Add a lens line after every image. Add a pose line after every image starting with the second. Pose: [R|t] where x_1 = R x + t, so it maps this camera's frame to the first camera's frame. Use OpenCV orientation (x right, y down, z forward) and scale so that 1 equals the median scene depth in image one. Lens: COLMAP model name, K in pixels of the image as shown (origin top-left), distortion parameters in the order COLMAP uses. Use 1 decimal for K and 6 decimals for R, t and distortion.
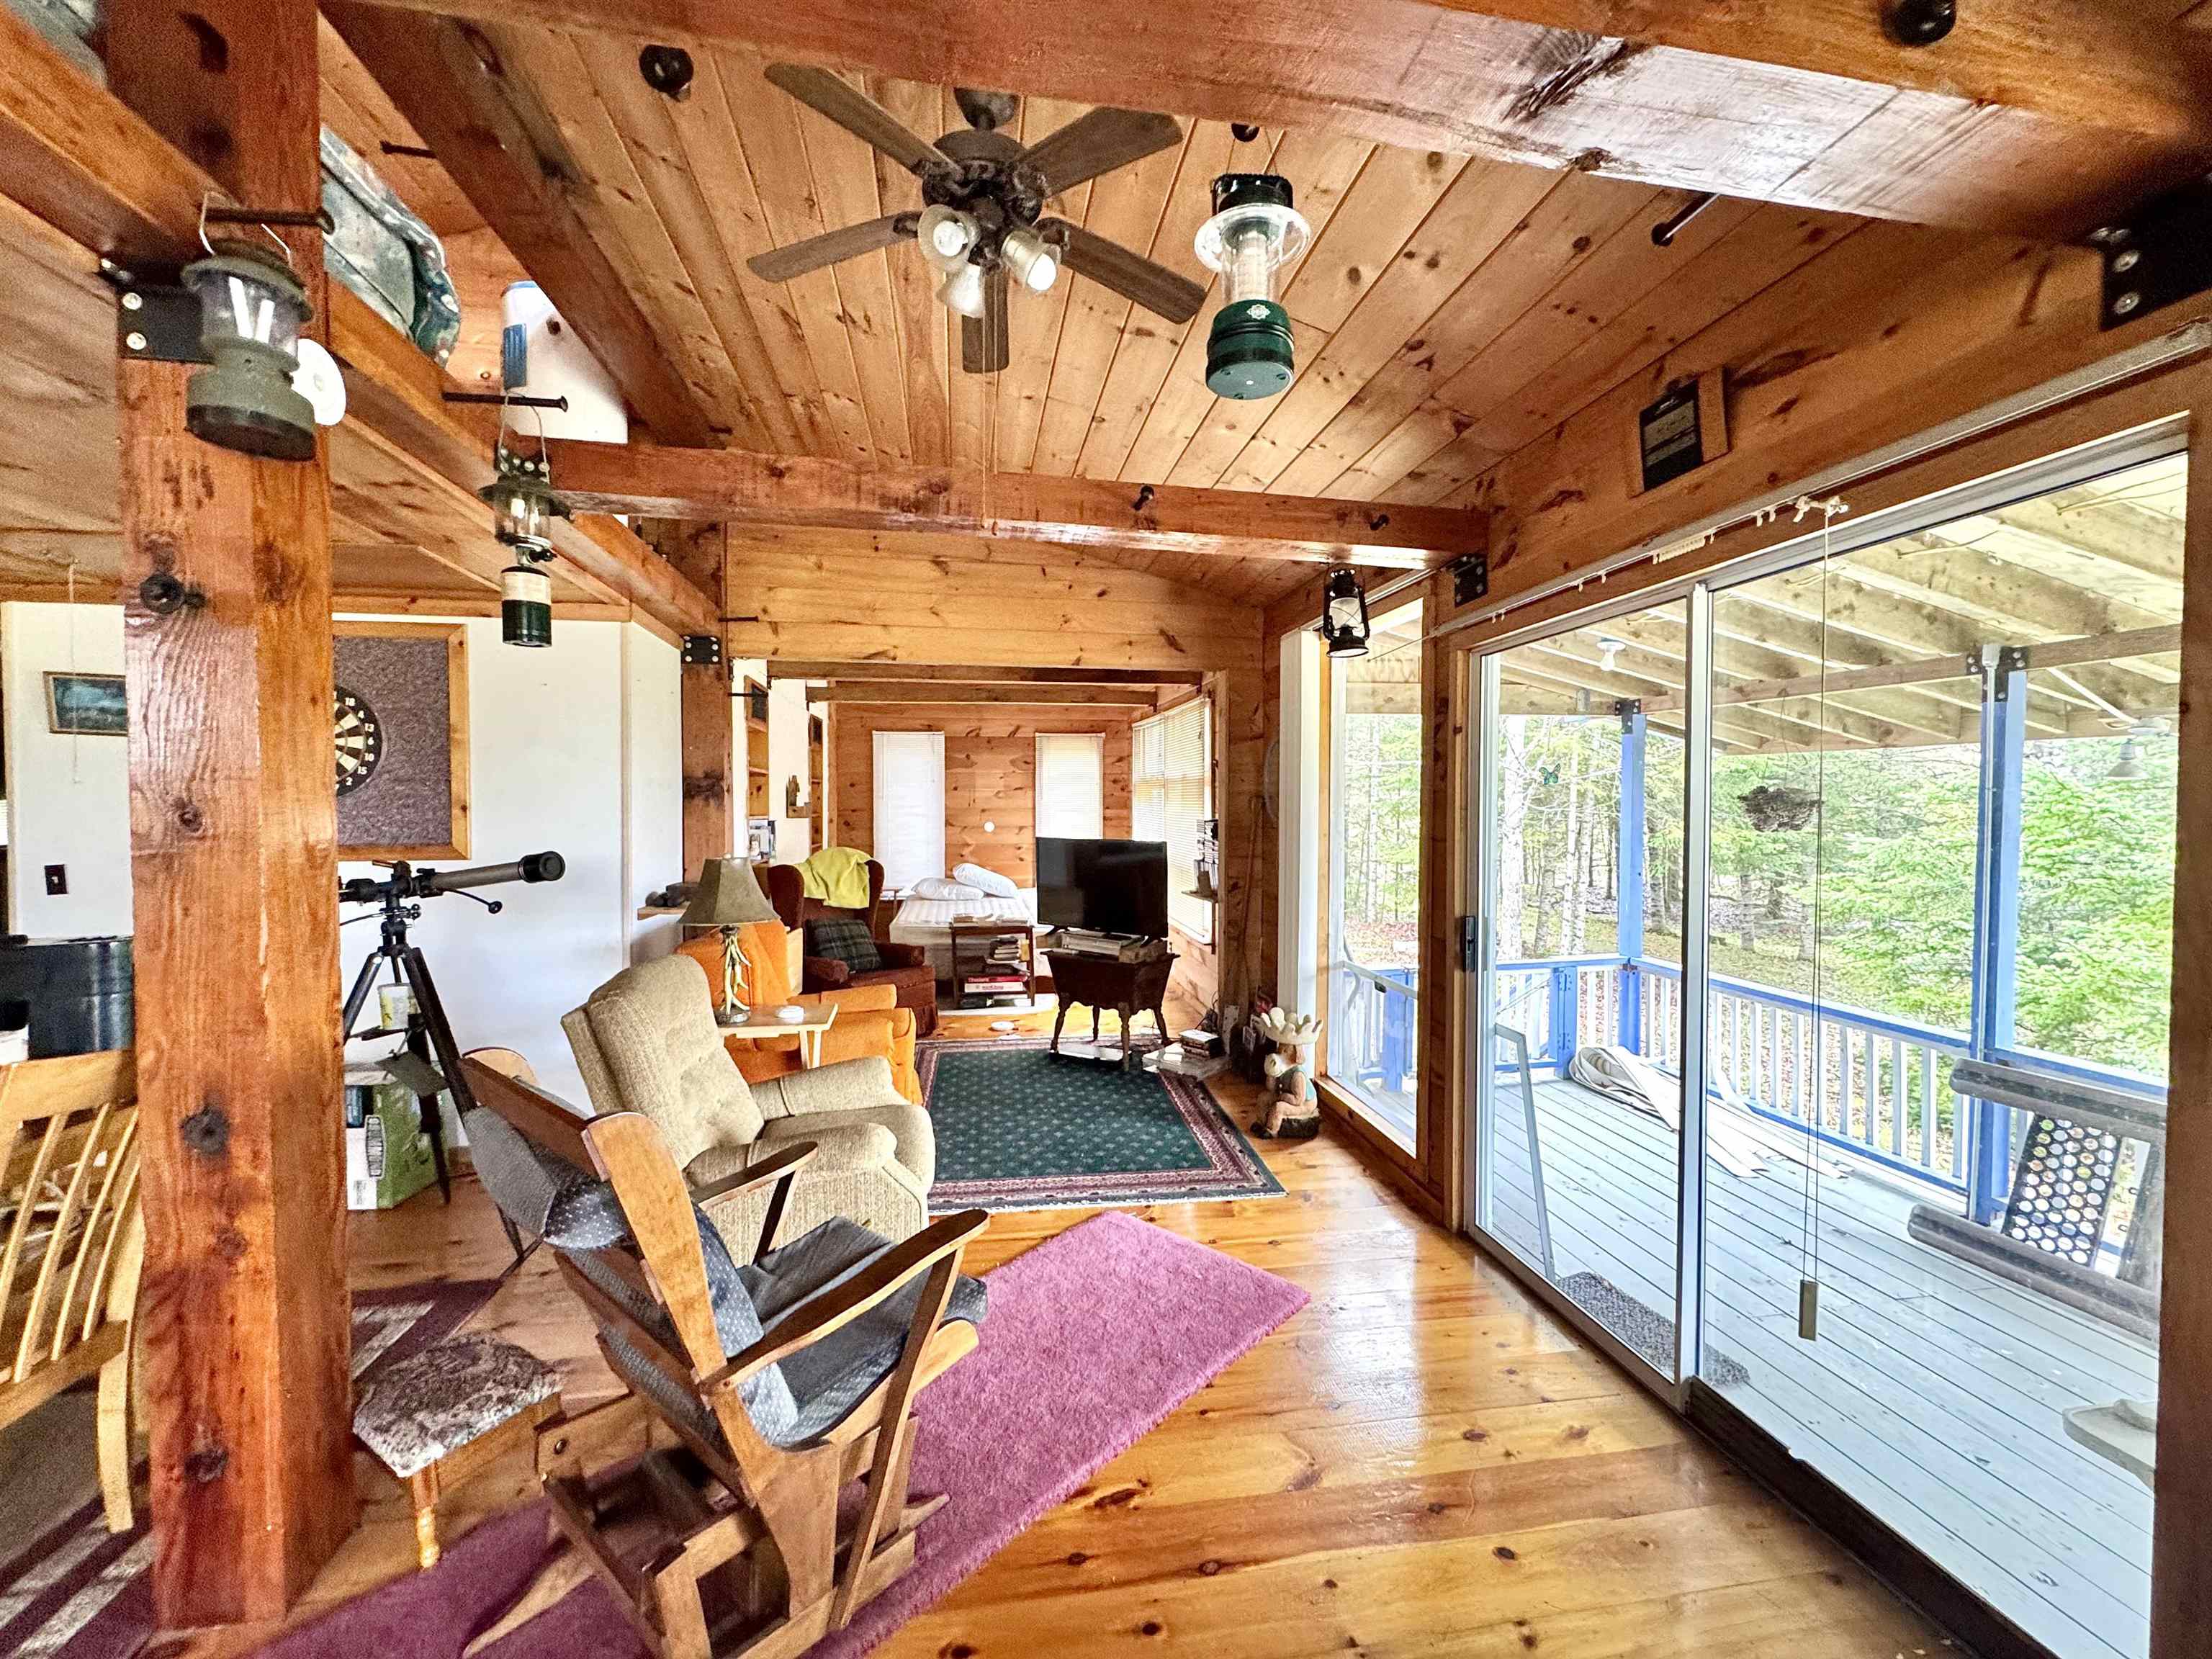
lens RADIAL K [[882.8, 0, 1113.6], [0, 882.8, 829.7], [0, 0, 1]] dist [-0.002771, 0.000366]
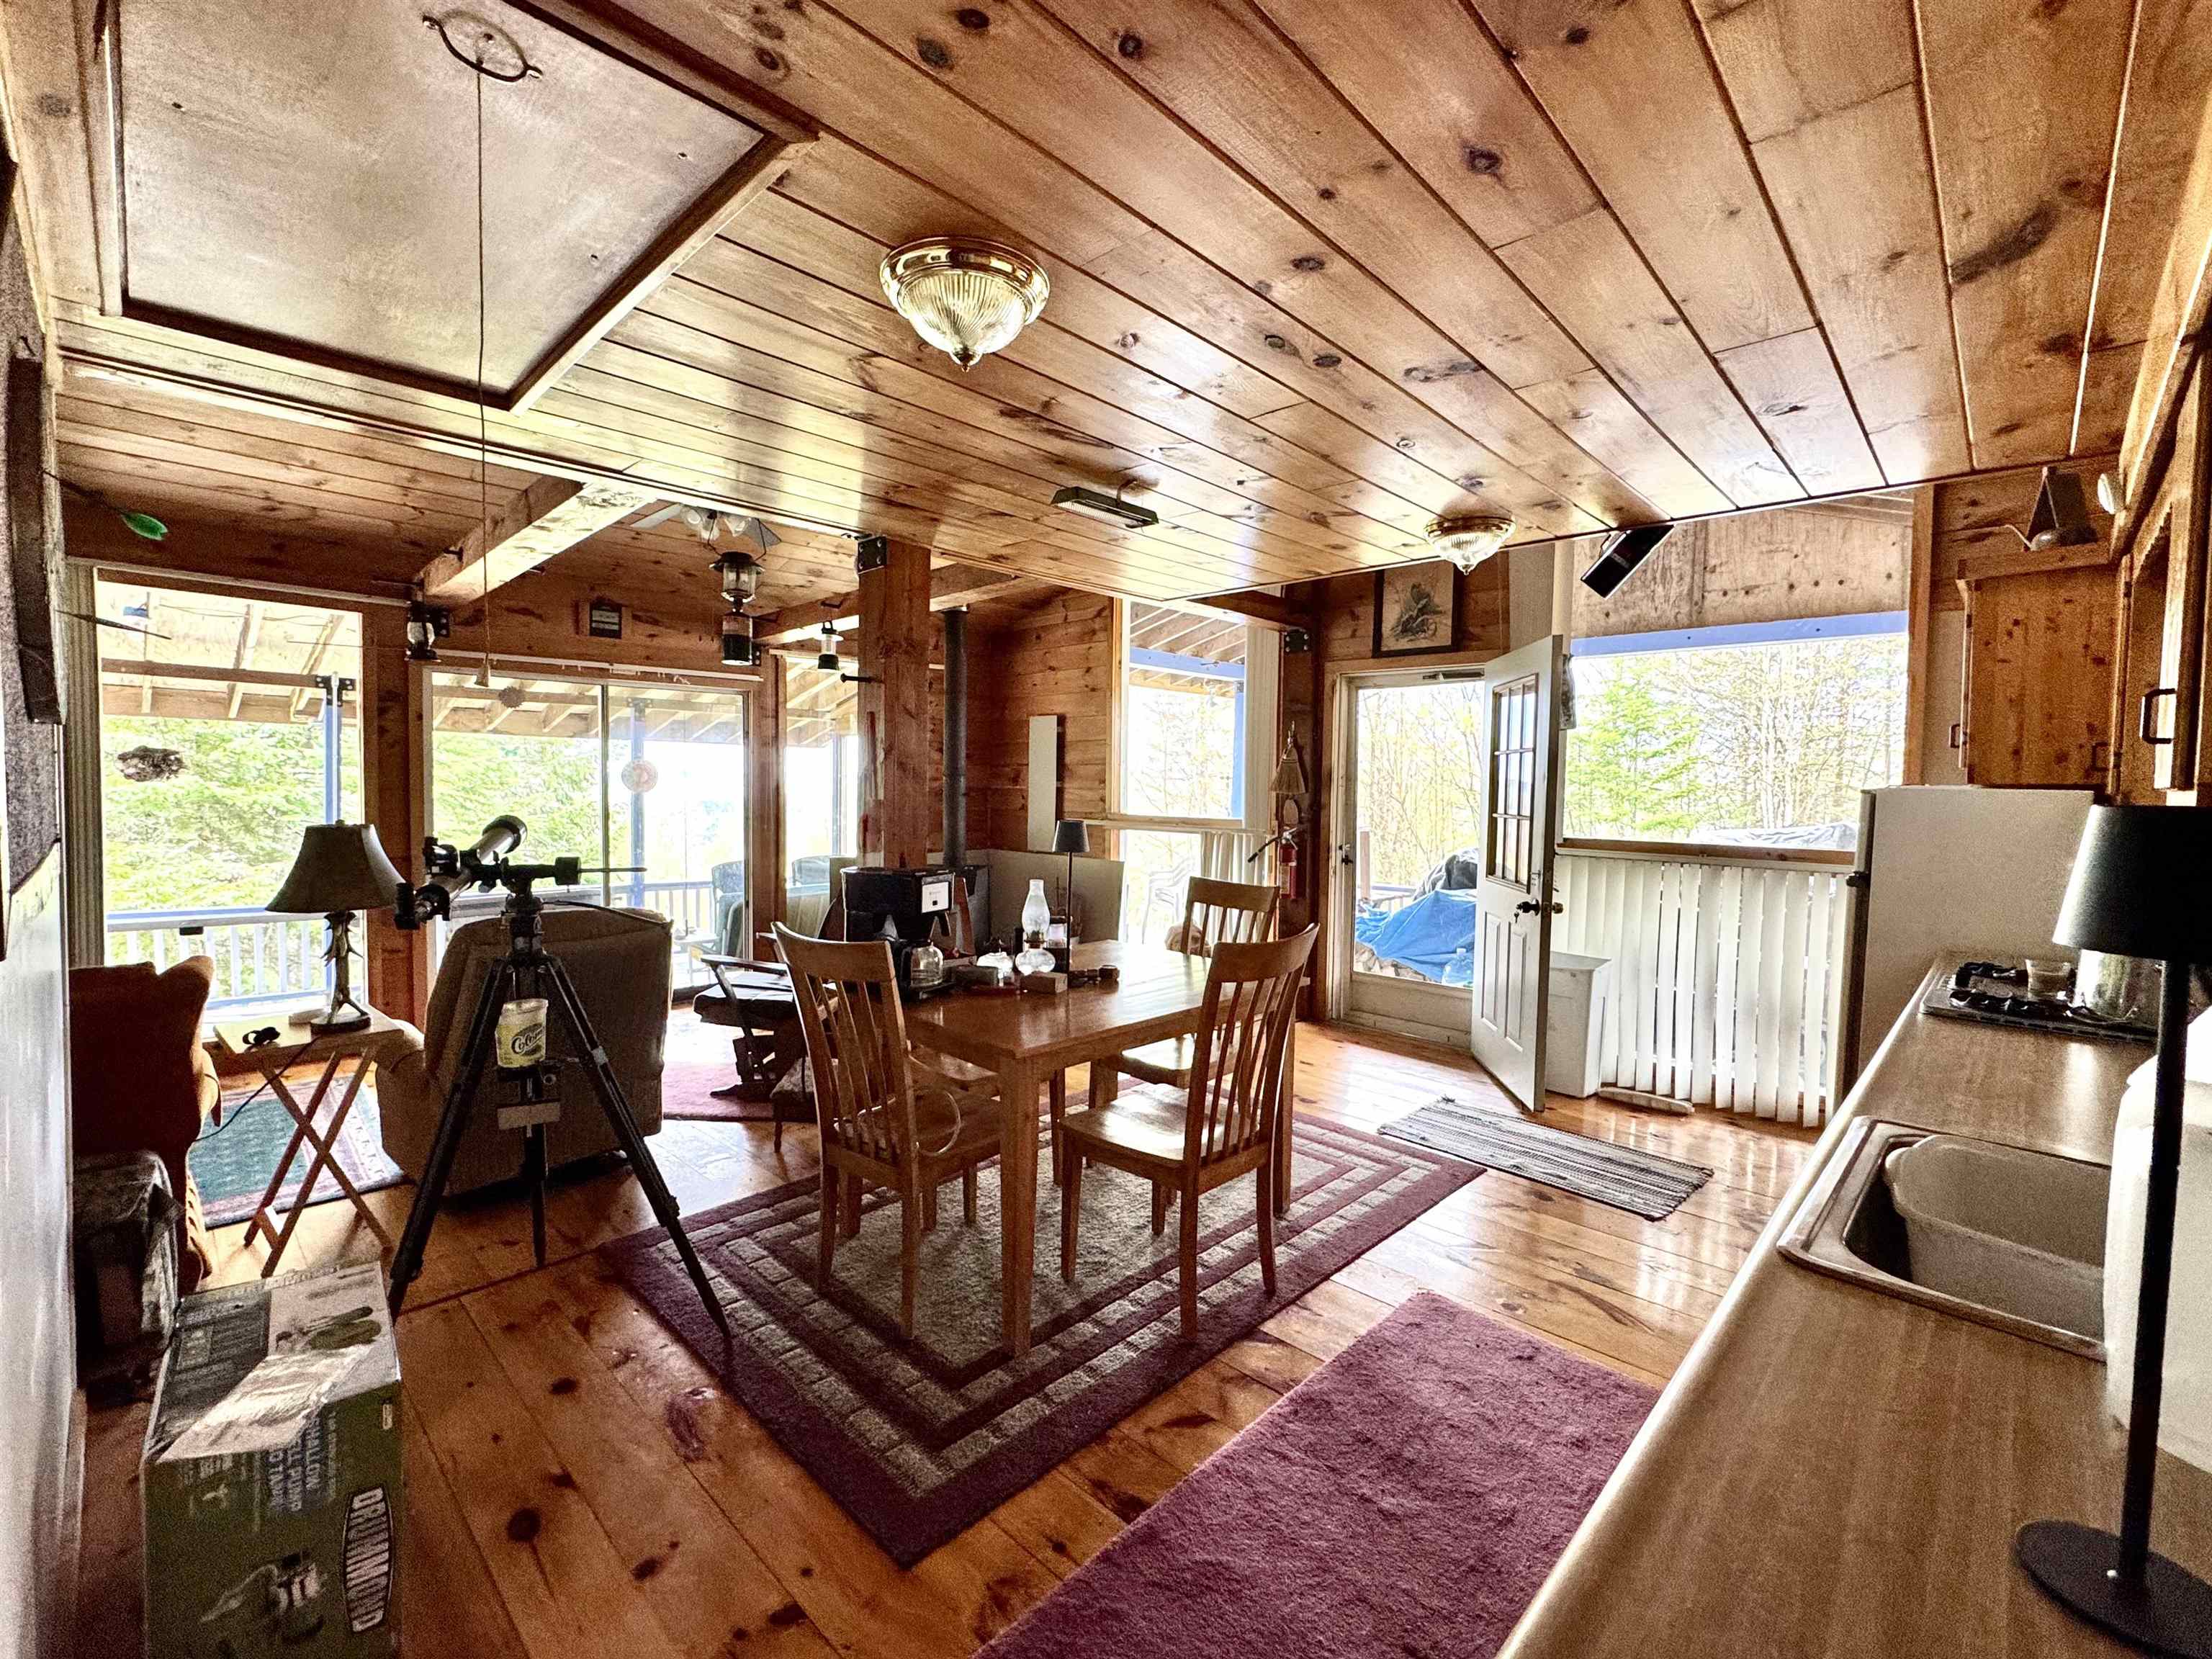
lens RADIAL K [[956.4, 0, 1102.5], [0, 956.4, 829.6], [0, 0, 1]] dist [-0.000669, -0.000633]
pose [[-0.592702, -0.048648, 0.803952, -1.462319], [0.003268, 0.998021, 0.062800, -0.015130], [-0.805415, 0.039849, -0.591370, 0.913607]]
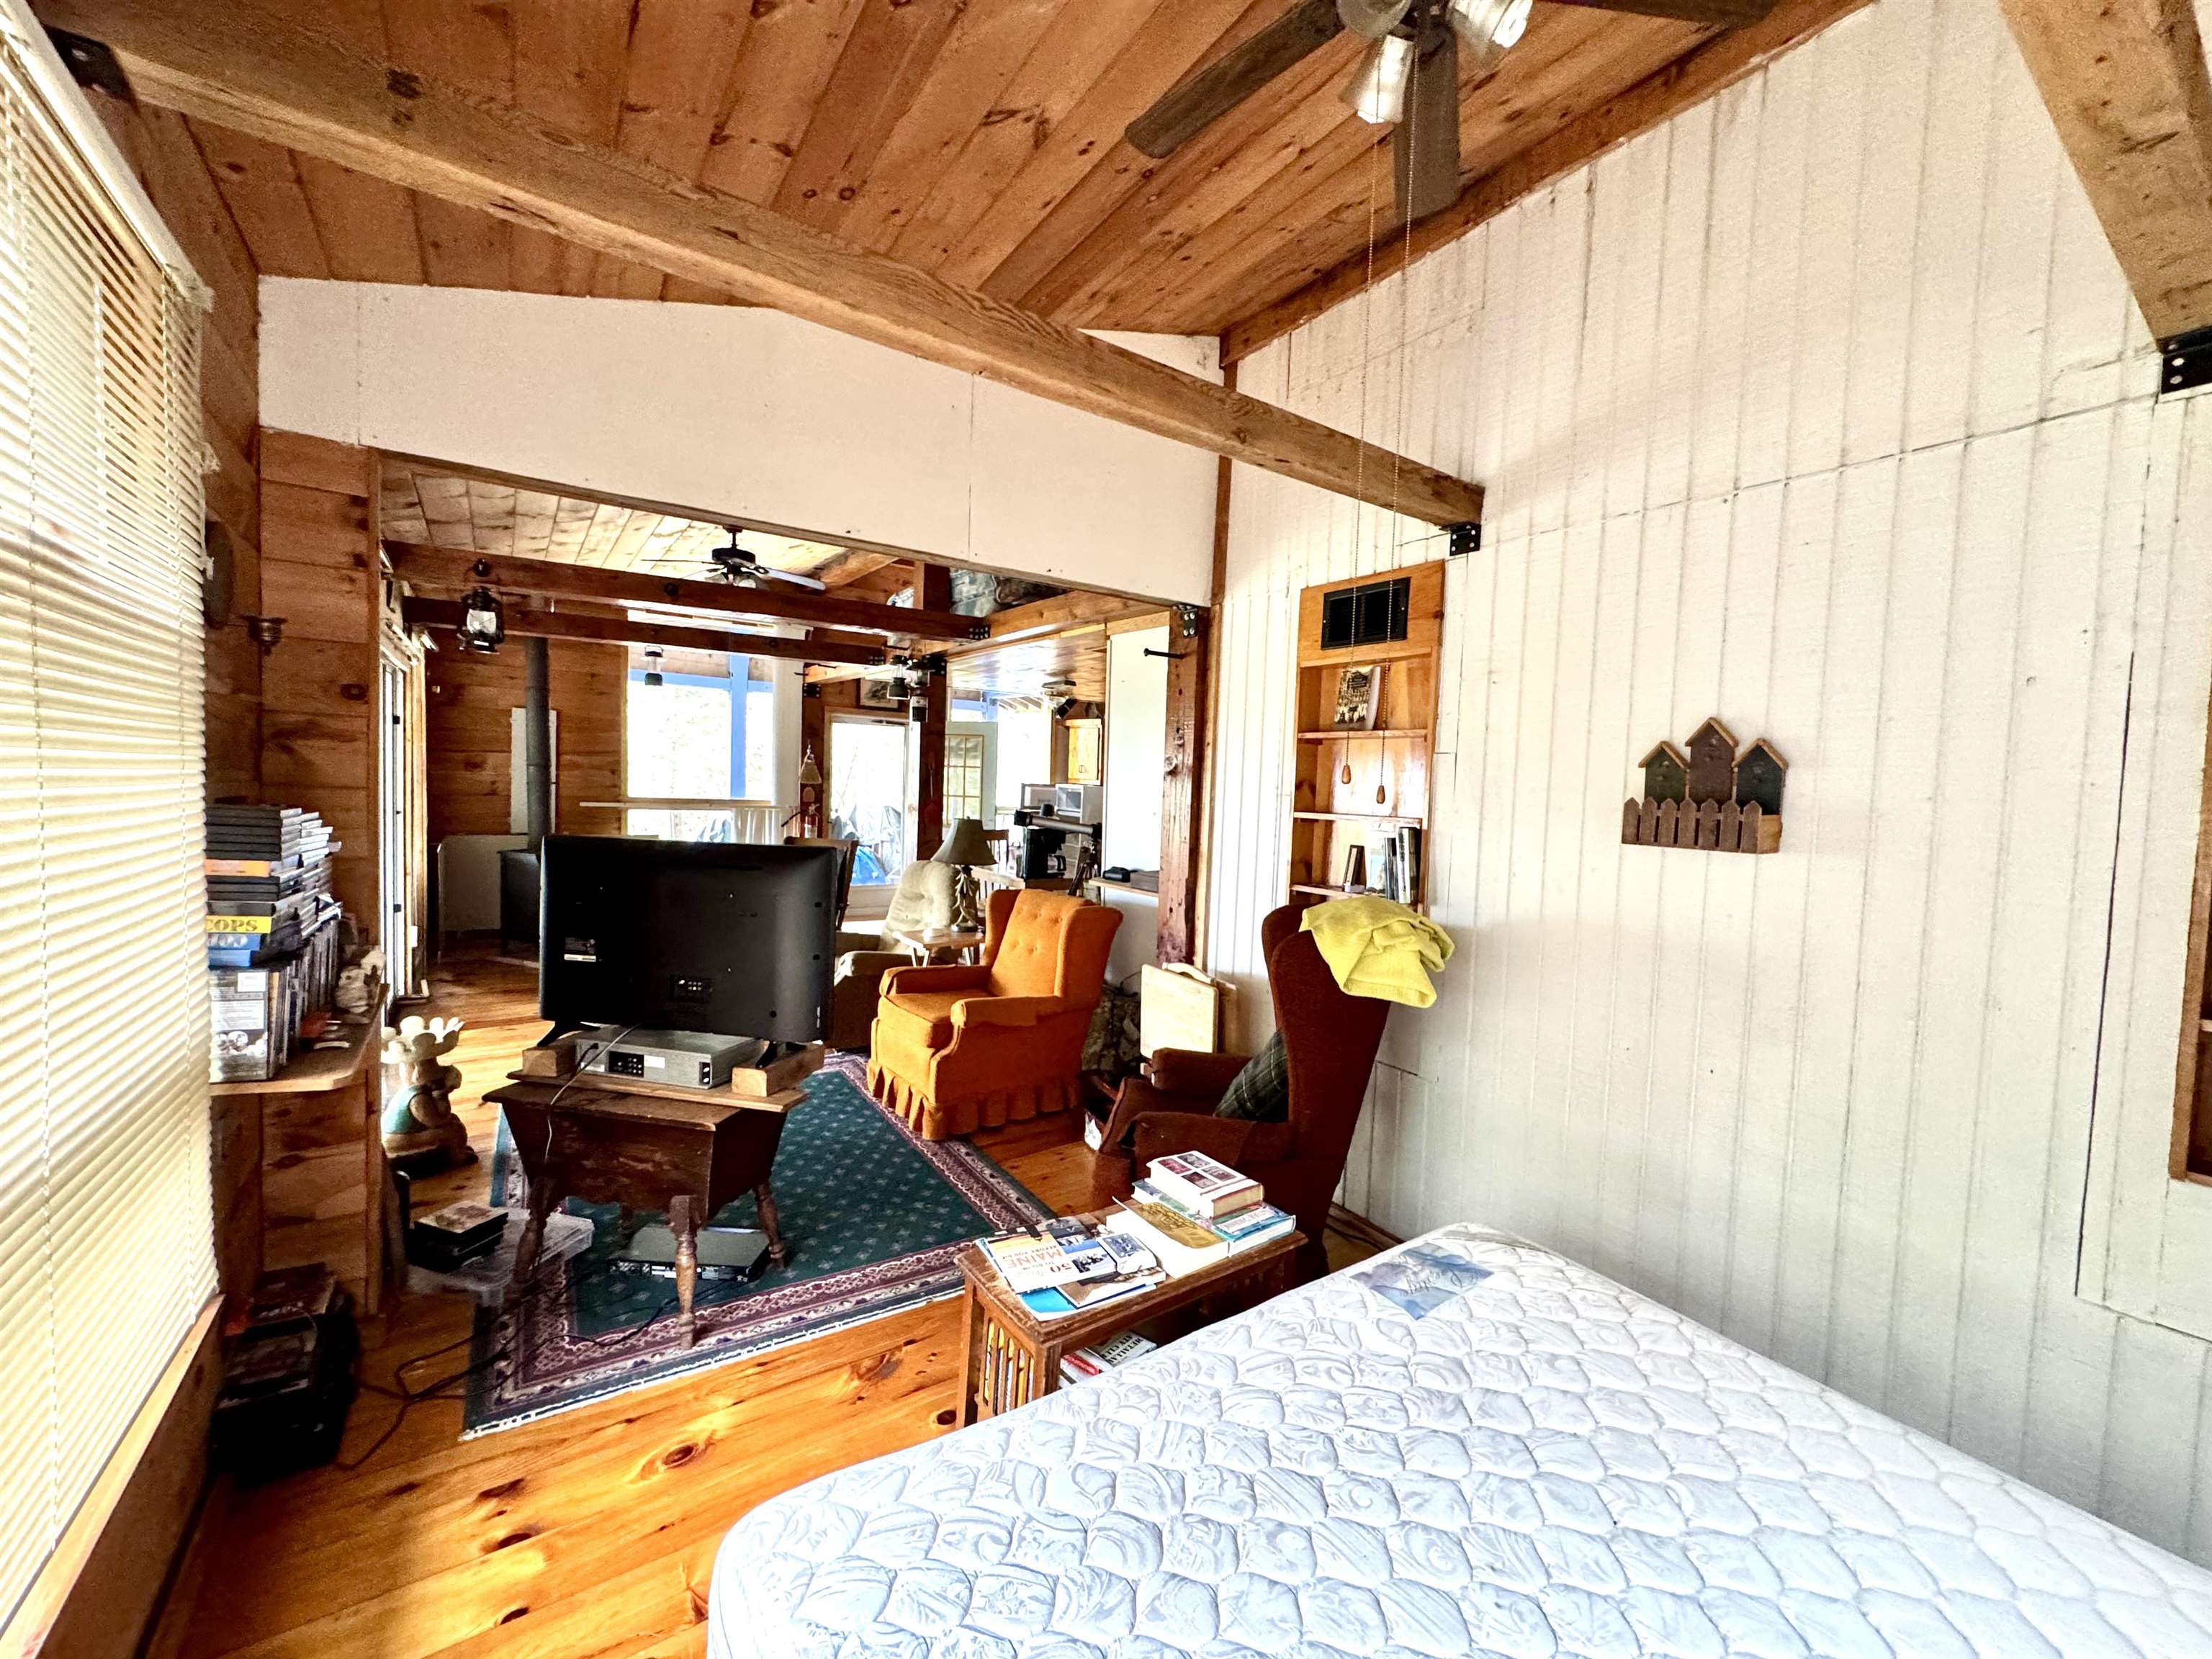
lens RADIAL K [[882.8, 0, 1112.4], [0, 882.8, 818.6], [0, 0, 1]] dist [-0.002771, 0.000366]
pose [[-0.905253, -0.015945, -0.424573, -0.029888], [-0.047798, 0.996774, 0.064477, -0.076100], [0.422176, 0.078662, -0.903095, 2.322688]]
